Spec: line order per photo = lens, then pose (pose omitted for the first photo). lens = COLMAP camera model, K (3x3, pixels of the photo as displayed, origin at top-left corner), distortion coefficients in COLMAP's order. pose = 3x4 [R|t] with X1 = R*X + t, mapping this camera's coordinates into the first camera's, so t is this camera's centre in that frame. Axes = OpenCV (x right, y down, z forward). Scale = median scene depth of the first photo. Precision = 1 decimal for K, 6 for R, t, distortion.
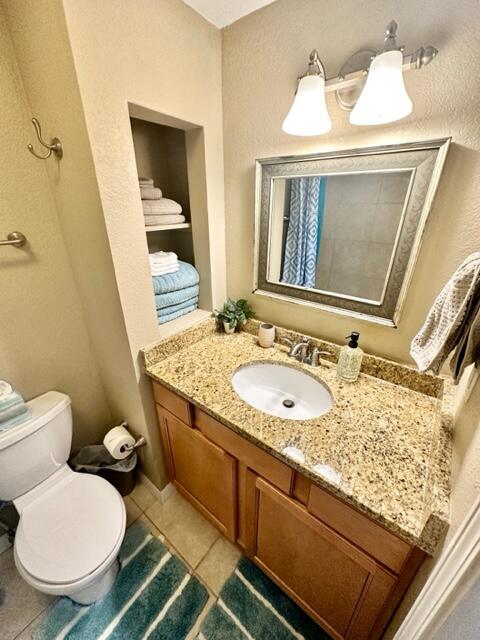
lens RADIAL K [[254.4, 0, 240.6], [0, 254.4, 319.9], [0, 0, 1]] dist [-0.001925, 0.000655]
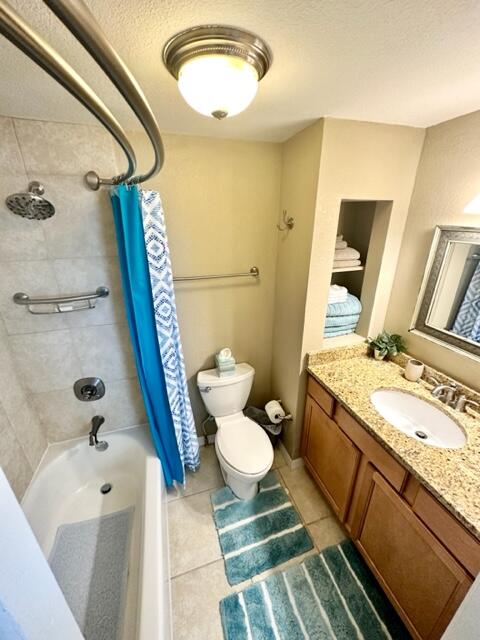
lens RADIAL K [[254.4, 0, 240.6], [0, 254.4, 319.9], [0, 0, 1]] dist [-0.001925, 0.000655]
pose [[0.823990, 0.203022, -0.528982, 0.020365], [-0.226055, 0.973874, 0.021647, -0.009424], [0.519557, 0.101743, 0.848357, -0.401974]]
